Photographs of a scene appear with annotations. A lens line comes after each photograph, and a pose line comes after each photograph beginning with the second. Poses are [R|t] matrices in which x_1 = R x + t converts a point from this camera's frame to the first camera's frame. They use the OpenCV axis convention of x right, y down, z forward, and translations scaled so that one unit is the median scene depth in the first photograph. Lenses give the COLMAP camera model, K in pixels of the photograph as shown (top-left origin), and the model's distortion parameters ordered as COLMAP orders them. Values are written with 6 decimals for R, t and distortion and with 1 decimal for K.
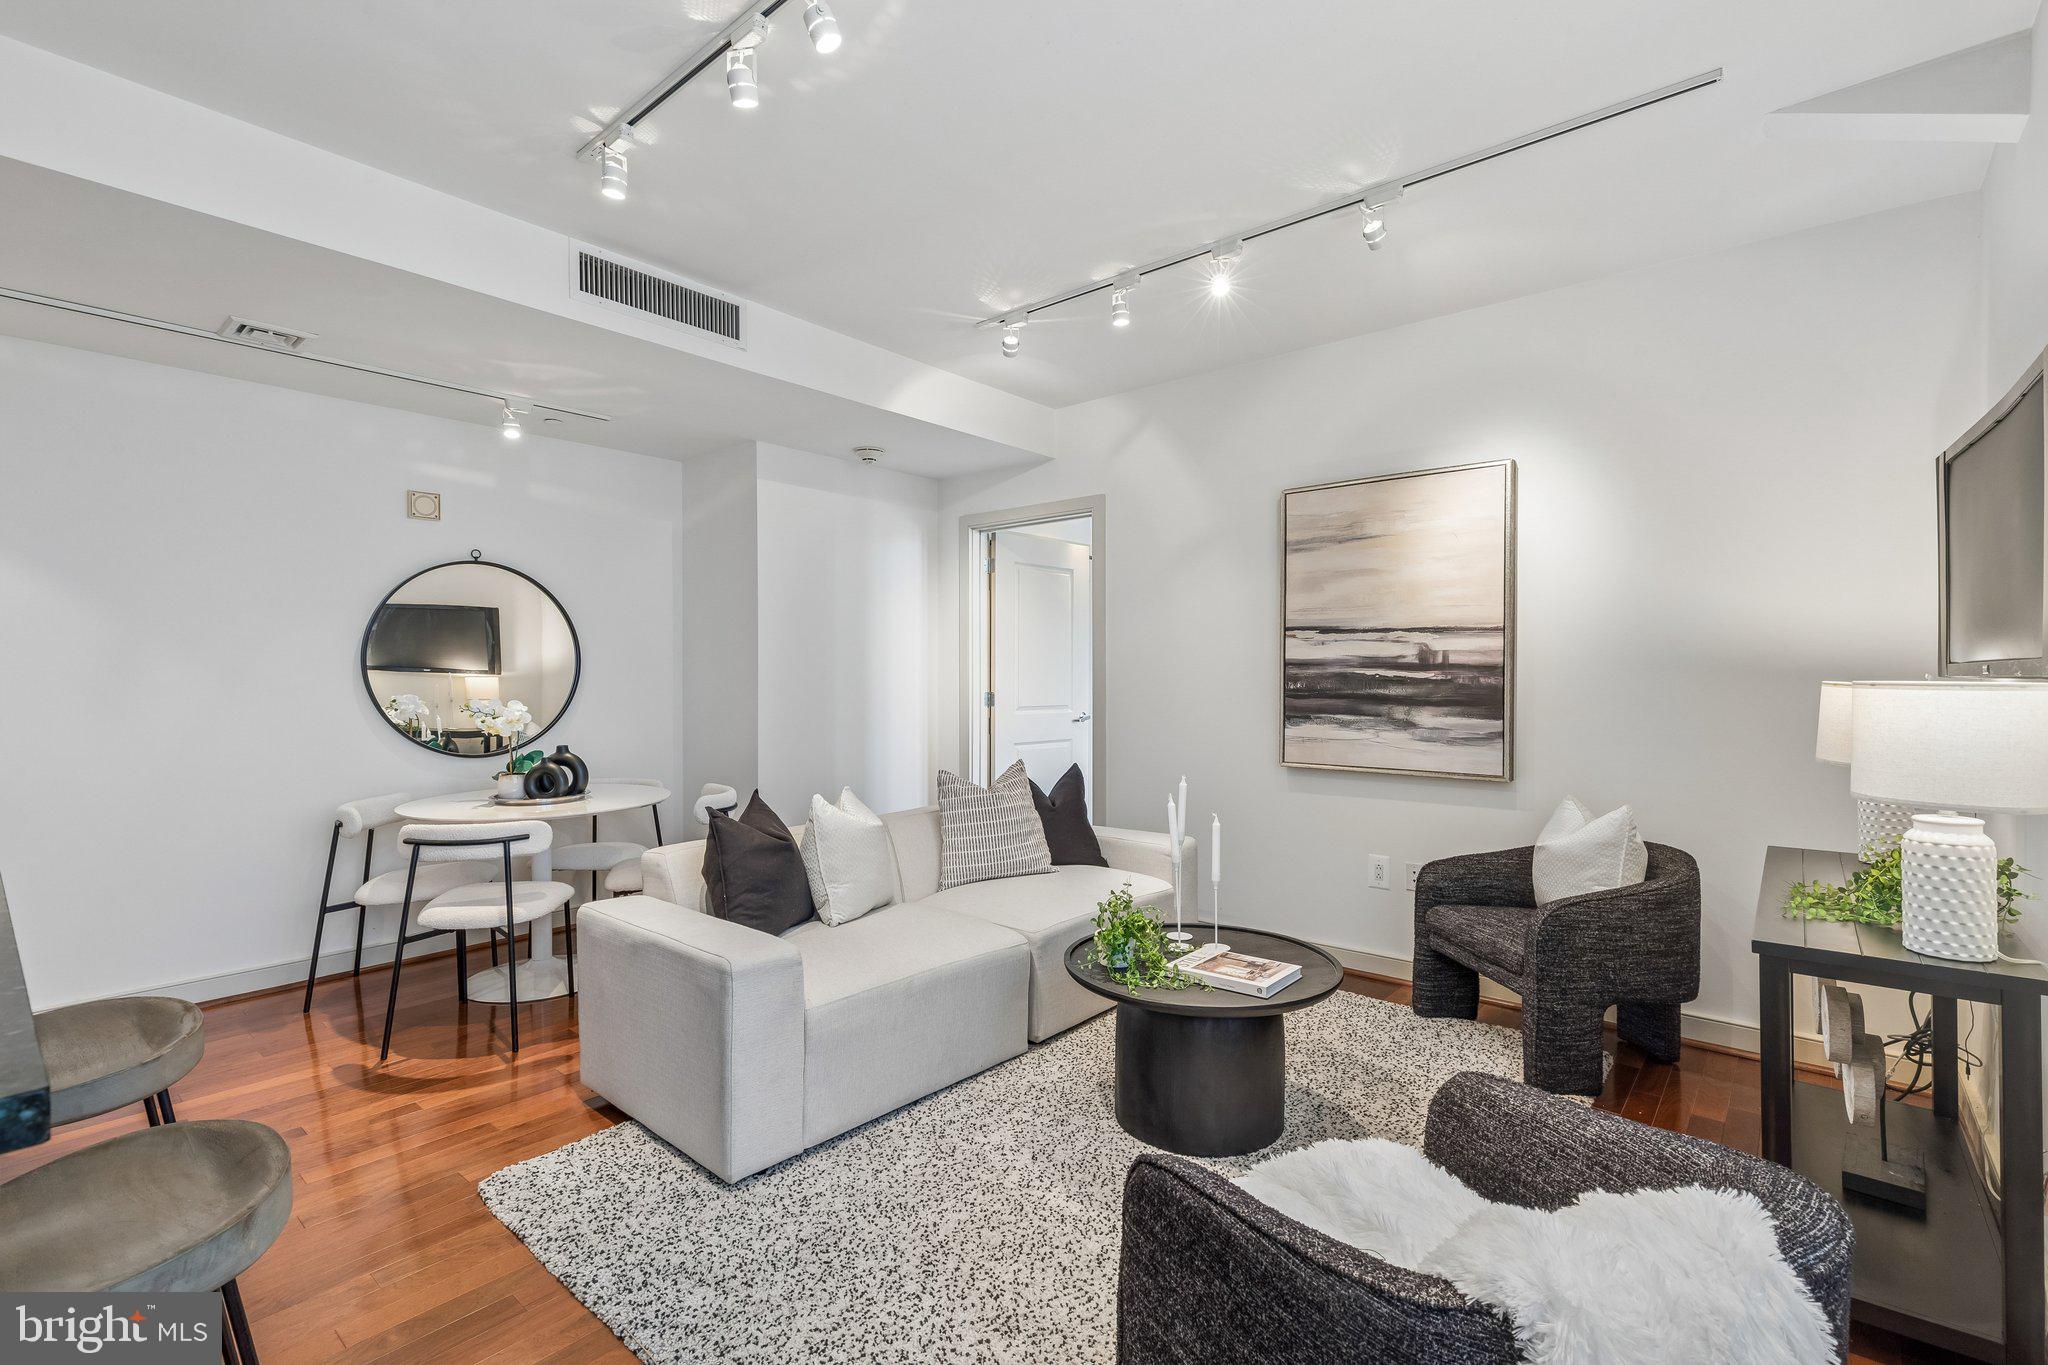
lens RADIAL K [[926.9, 0, 1030.4], [0, 926.9, 681.1], [0, 0, 1]] dist [0.008645, -0.001554]
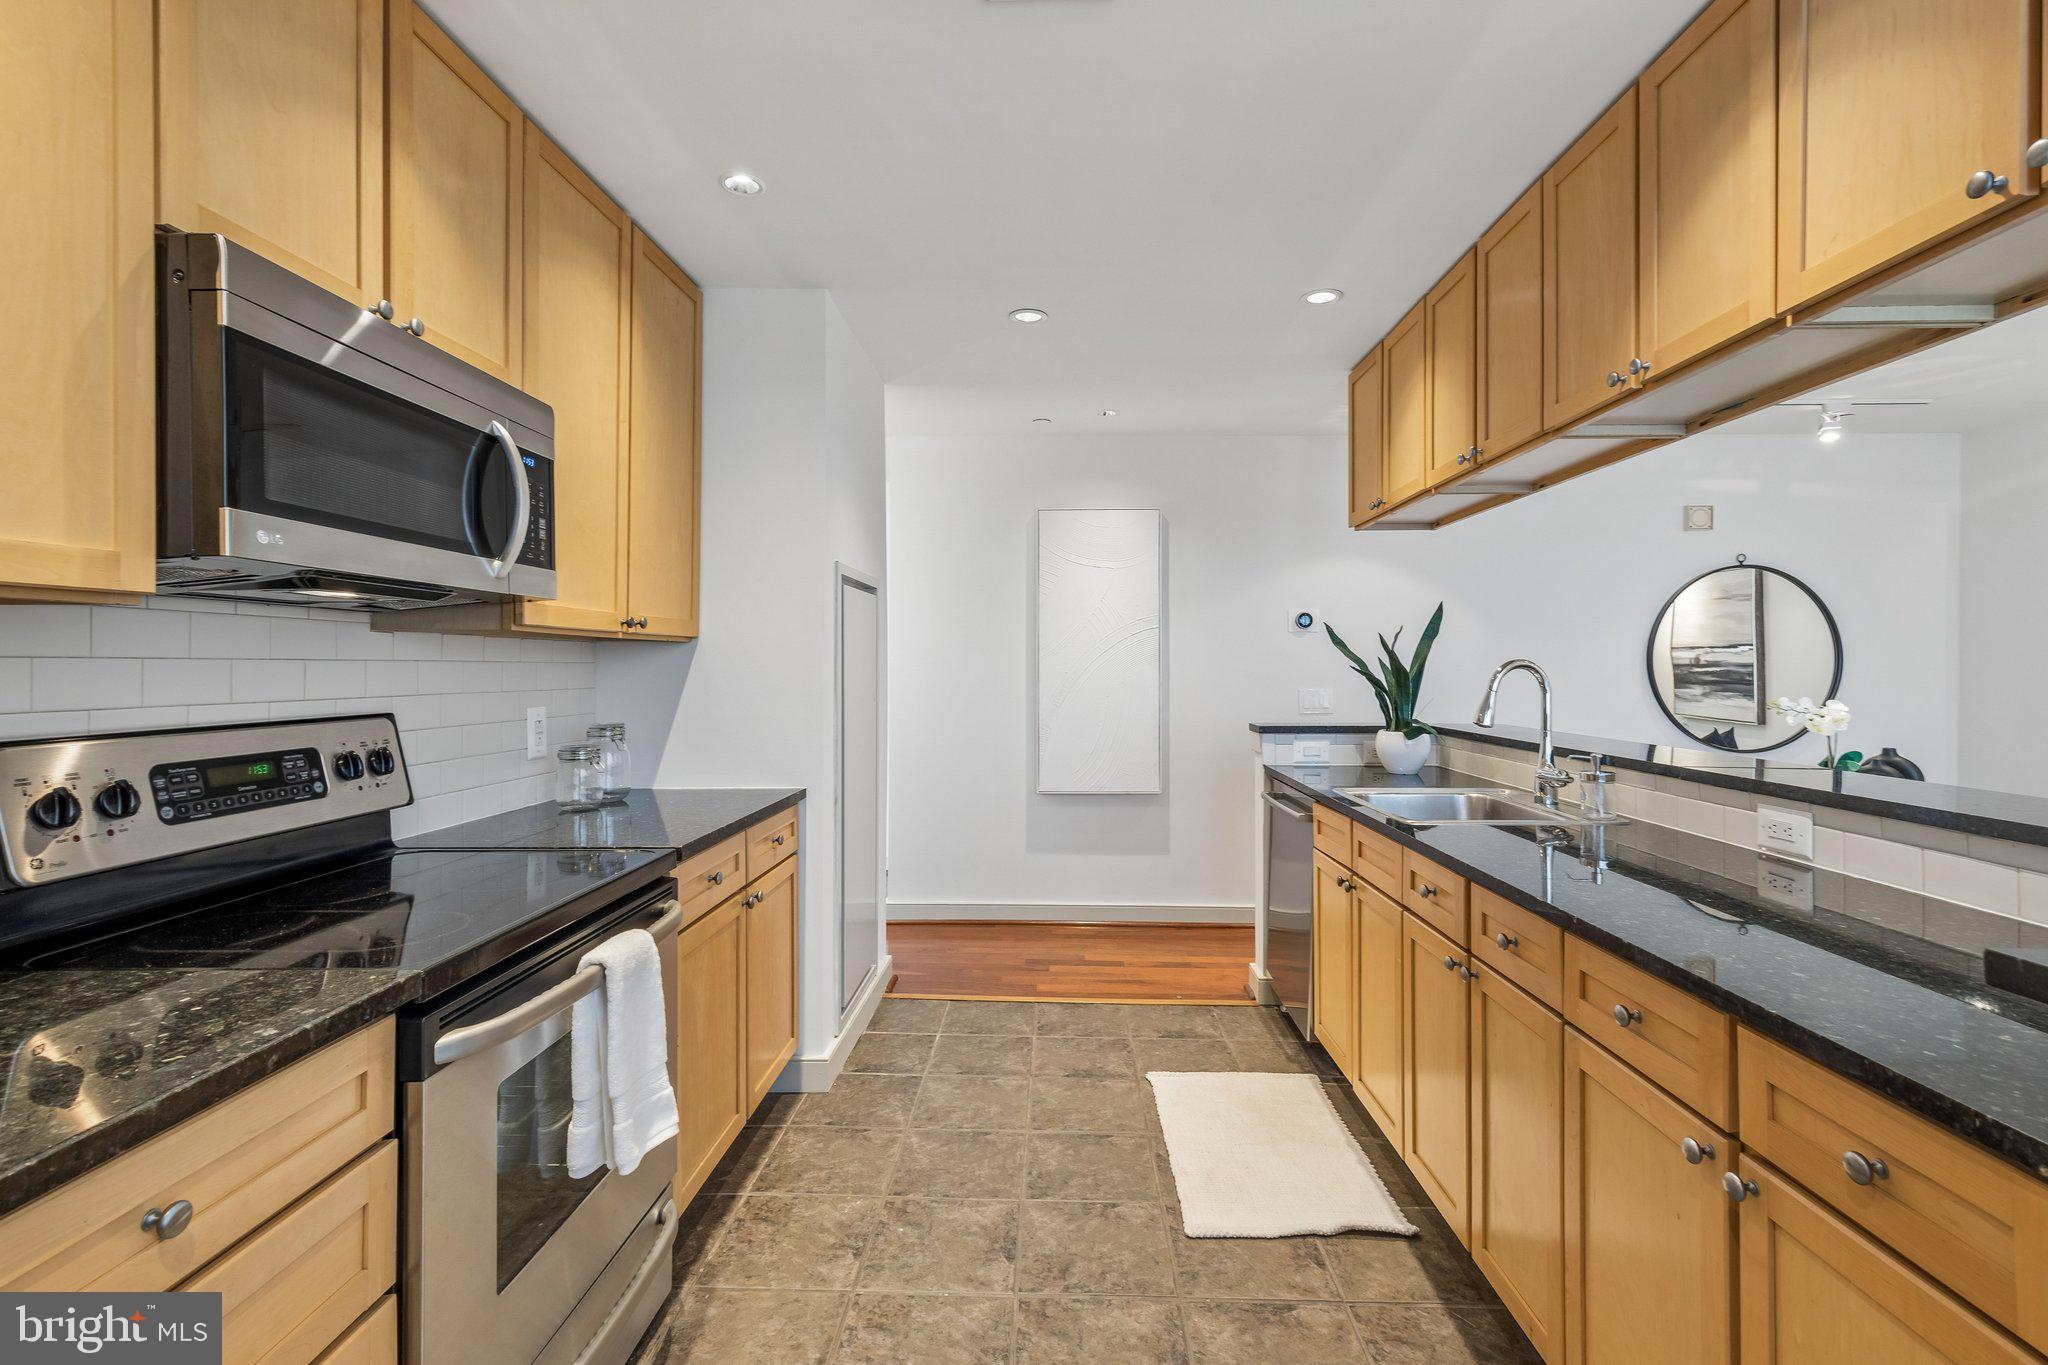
lens RADIAL K [[926.9, 0, 1036.1], [0, 926.9, 665.7], [0, 0, 1]] dist [0.008645, -0.001554]
pose [[0.629457, 0.005122, -0.777019, -0.329529], [-0.012364, 0.999918, -0.003424, -0.002050], [0.776937, 0.011762, 0.629468, -0.330297]]
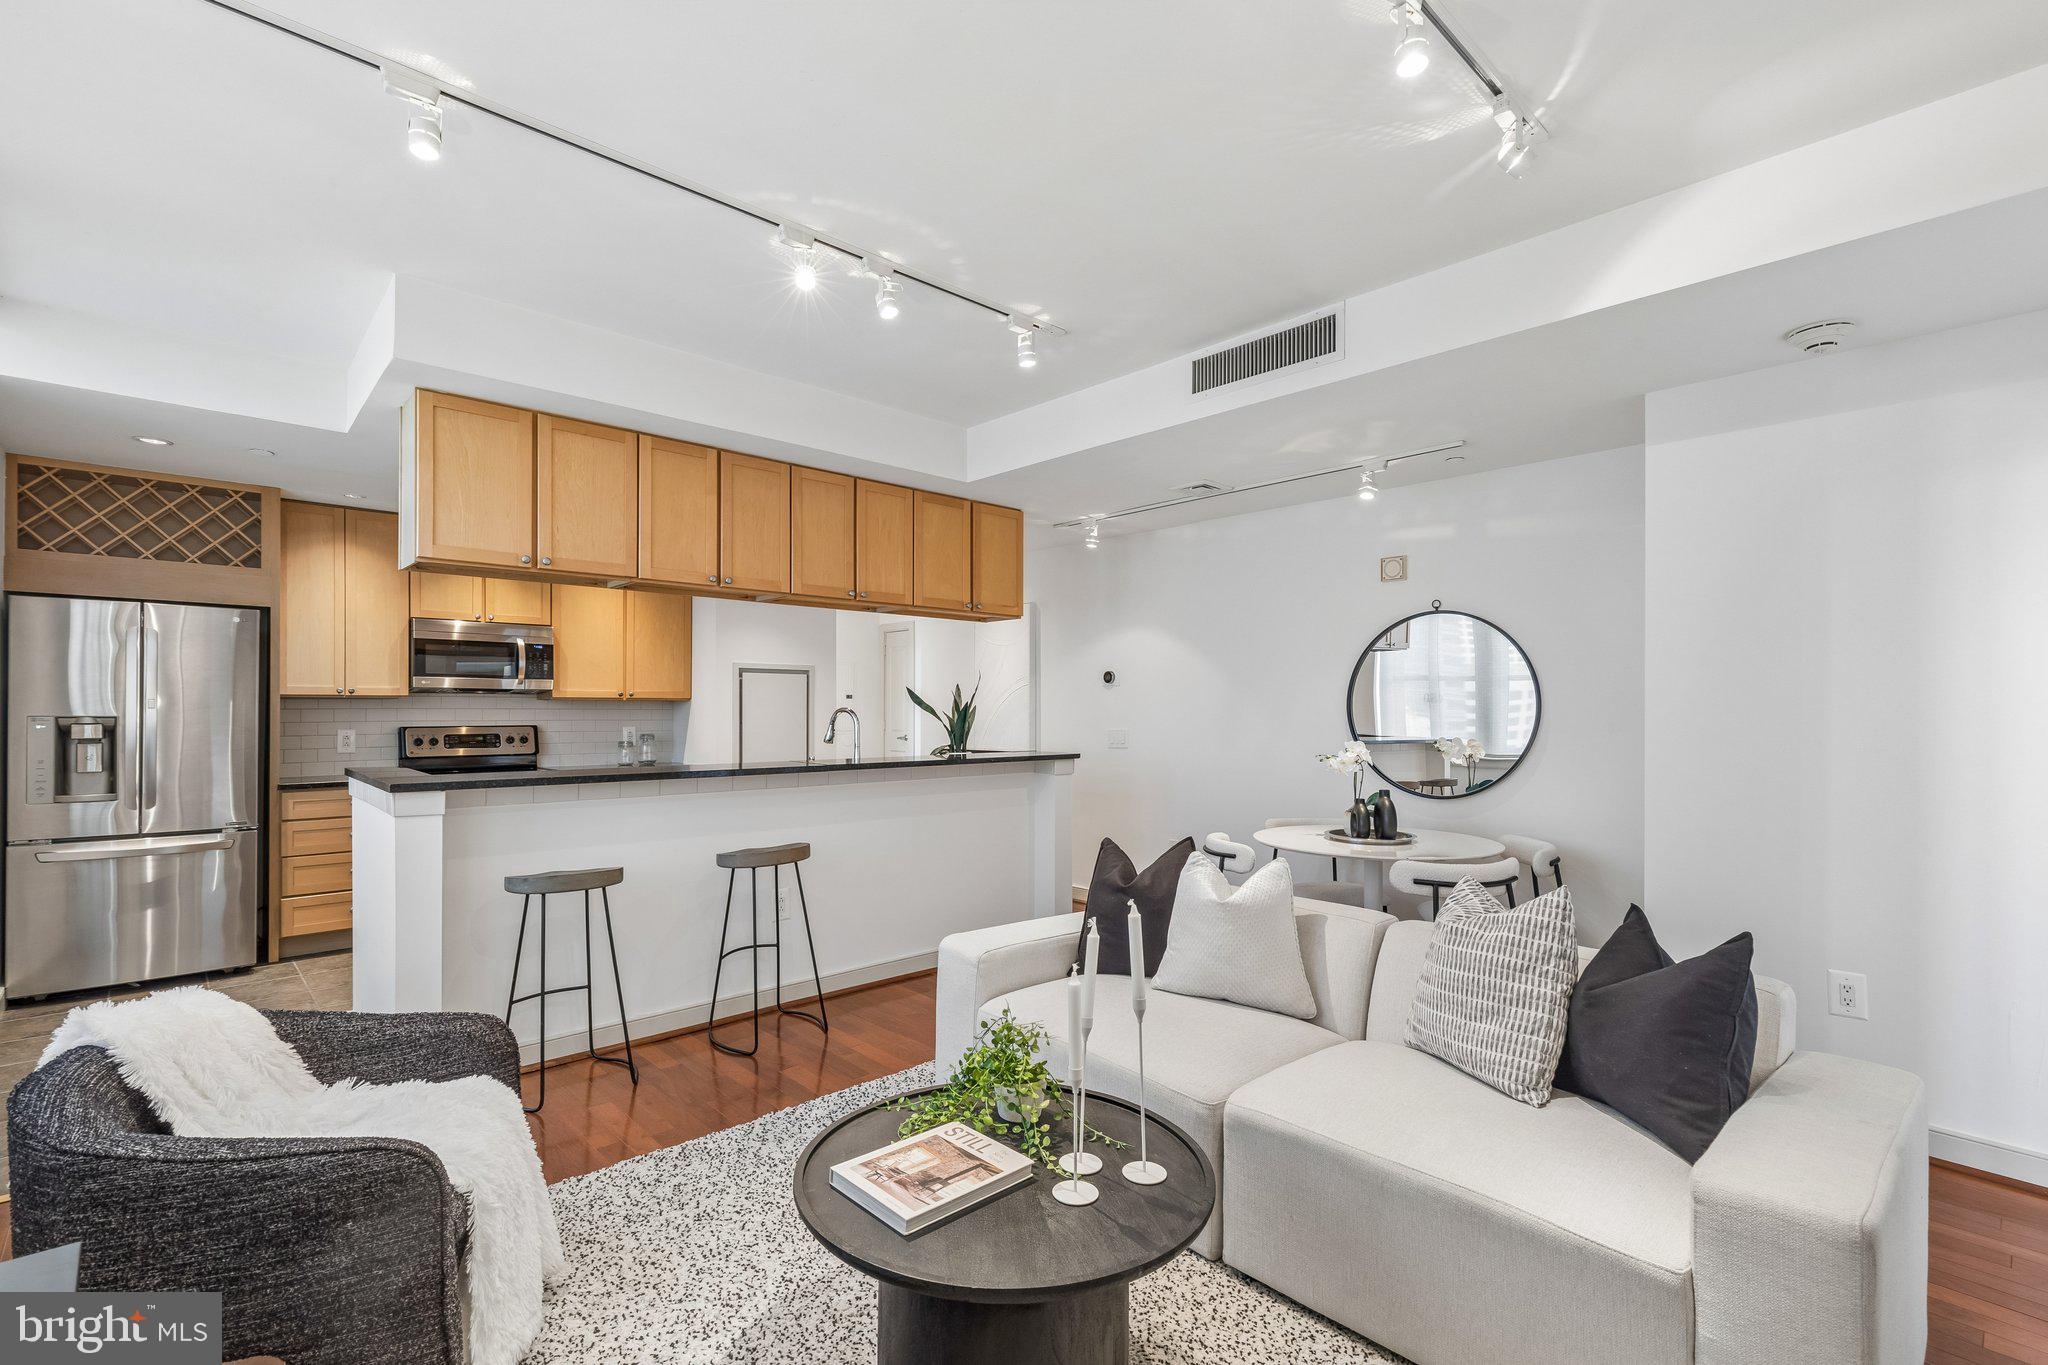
lens RADIAL K [[926.9, 0, 1010.0], [0, 926.9, 708.8], [0, 0, 1]] dist [0.008645, -0.001554]
pose [[-0.121066, 0.000518, -0.992644, 0.593963], [-0.012363, 0.999922, 0.002029, -0.017090], [0.992567, 0.012518, -0.121050, 0.765415]]
